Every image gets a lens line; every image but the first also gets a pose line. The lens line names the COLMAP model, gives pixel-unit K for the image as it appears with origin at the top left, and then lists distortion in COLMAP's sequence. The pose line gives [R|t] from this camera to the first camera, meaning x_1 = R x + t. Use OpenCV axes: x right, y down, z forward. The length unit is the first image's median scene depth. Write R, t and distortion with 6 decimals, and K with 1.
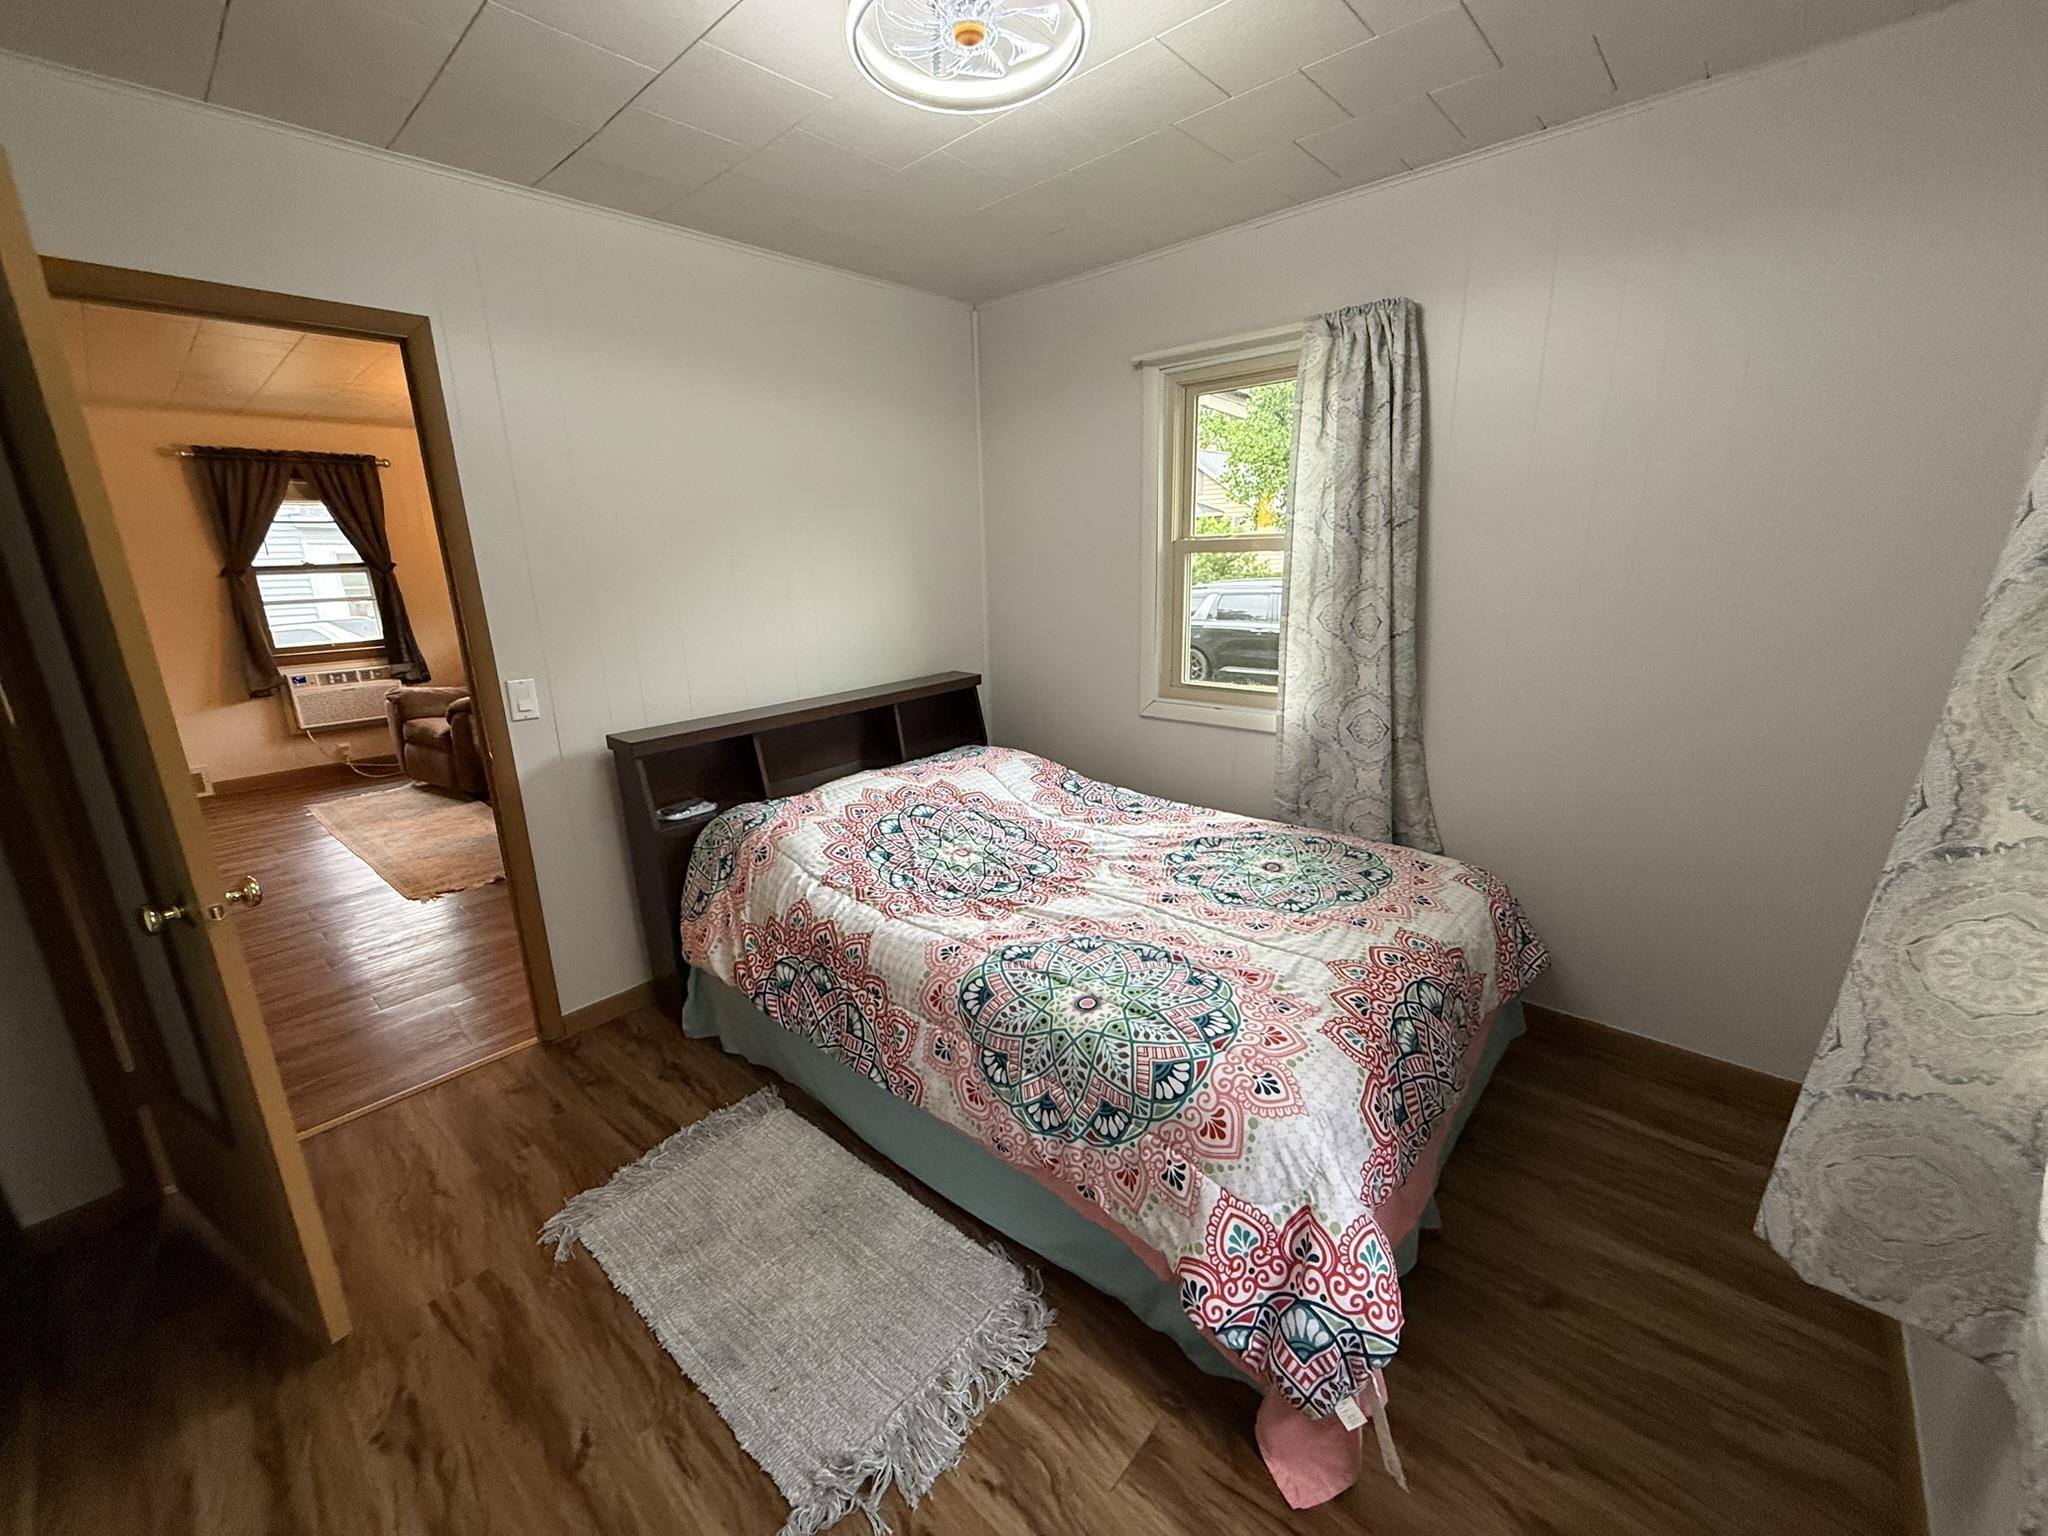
lens RADIAL K [[823.6, 0, 1015.2], [0, 823.6, 762.3], [0, 0, 1]] dist [0.009963, 0.000241]
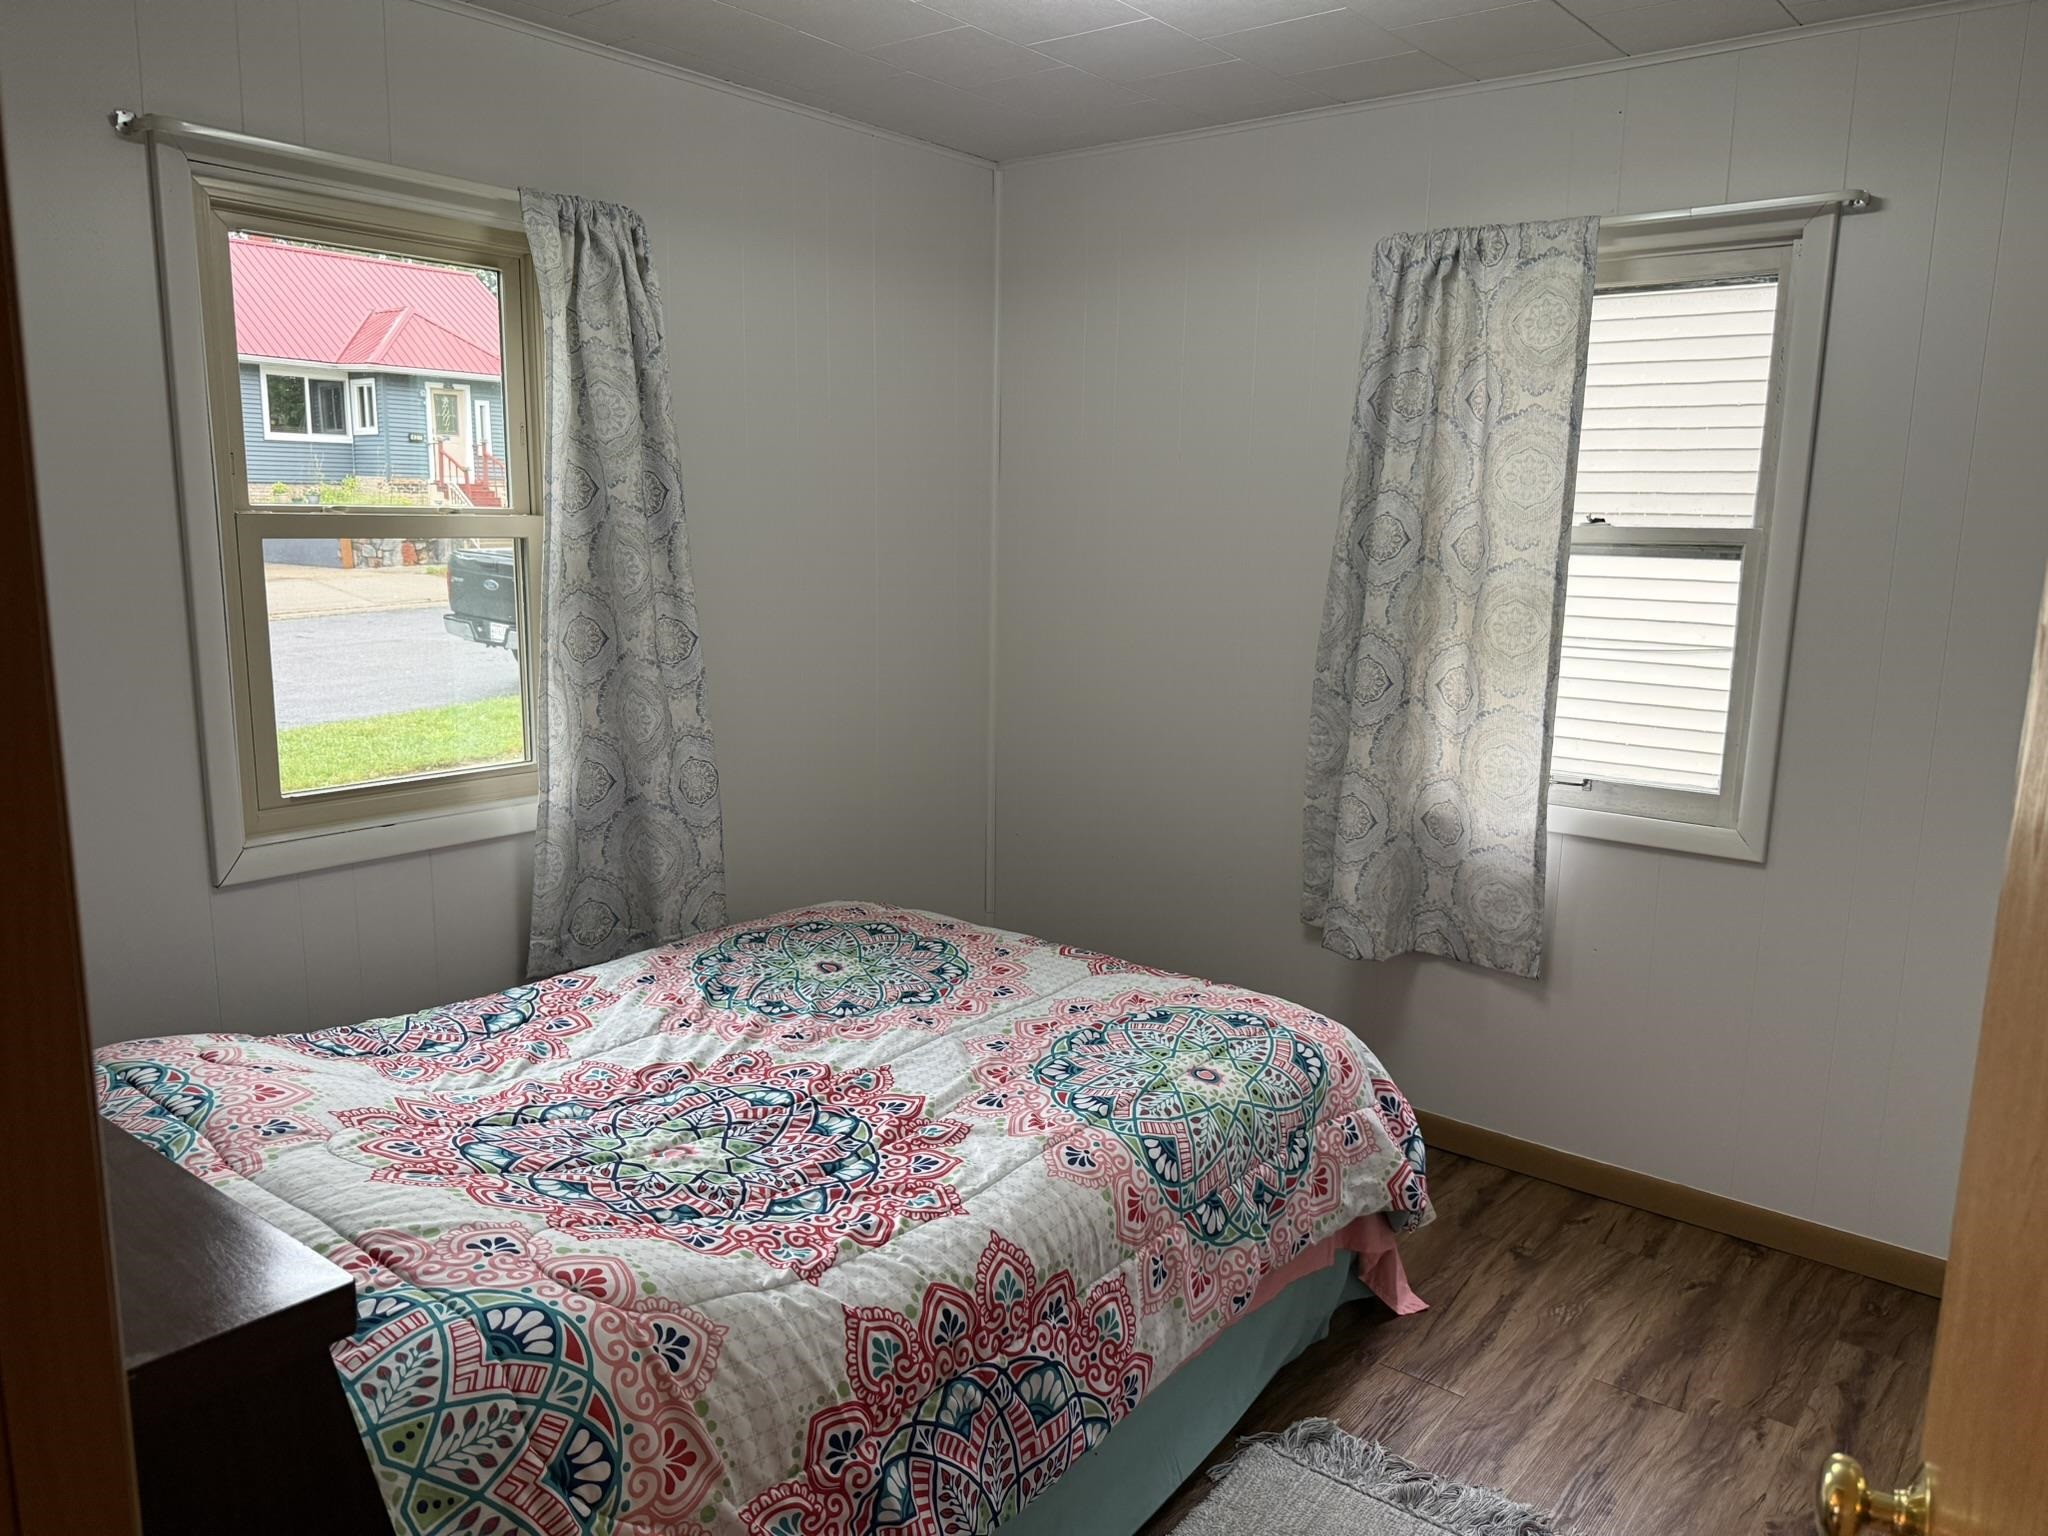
lens RADIAL K [[1444.3, 0, 1024.0], [0, 1444.3, 768.0], [0, 0, 1]] dist [0.075588, -0.101793]
pose [[-0.066742, -0.144934, 0.987188, -0.968246], [0.235563, 0.959136, 0.156742, -0.208656], [-0.969565, 0.243006, -0.029874, 0.846352]]
